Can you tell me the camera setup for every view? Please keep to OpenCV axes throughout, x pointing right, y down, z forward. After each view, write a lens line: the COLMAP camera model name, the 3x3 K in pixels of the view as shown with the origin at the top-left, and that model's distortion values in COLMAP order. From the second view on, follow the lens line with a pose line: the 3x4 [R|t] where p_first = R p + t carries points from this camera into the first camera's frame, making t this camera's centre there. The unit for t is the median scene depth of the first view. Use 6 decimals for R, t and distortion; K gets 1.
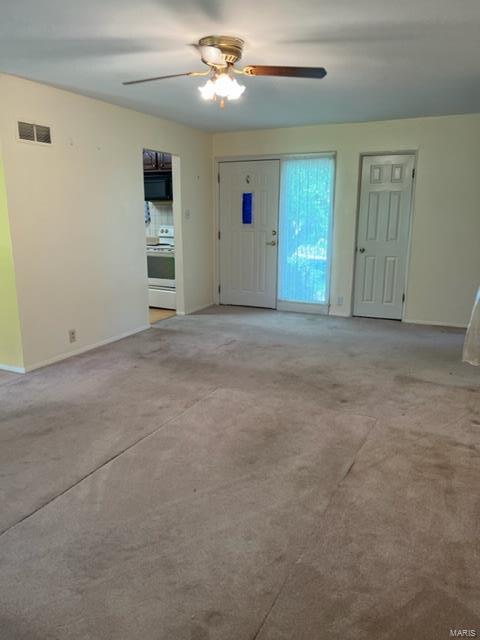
lens RADIAL K [[487.4, 0, 239.4], [0, 487.4, 320.0], [0, 0, 1]] dist [0.009727, 0.002155]
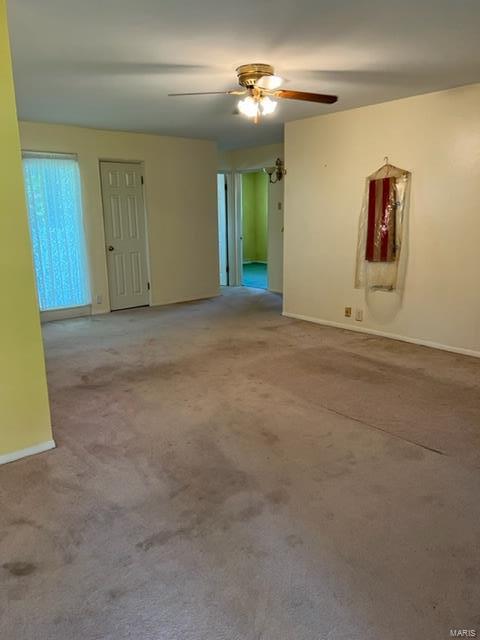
lens RADIAL K [[487.4, 0, 239.5], [0, 487.4, 320.7], [0, 0, 1]] dist [0.009727, 0.002155]
pose [[0.417481, -0.205812, 0.885071, -0.626623], [0.213600, 0.968947, 0.124563, -0.063732], [-0.883224, 0.137049, 0.448478, 0.293167]]
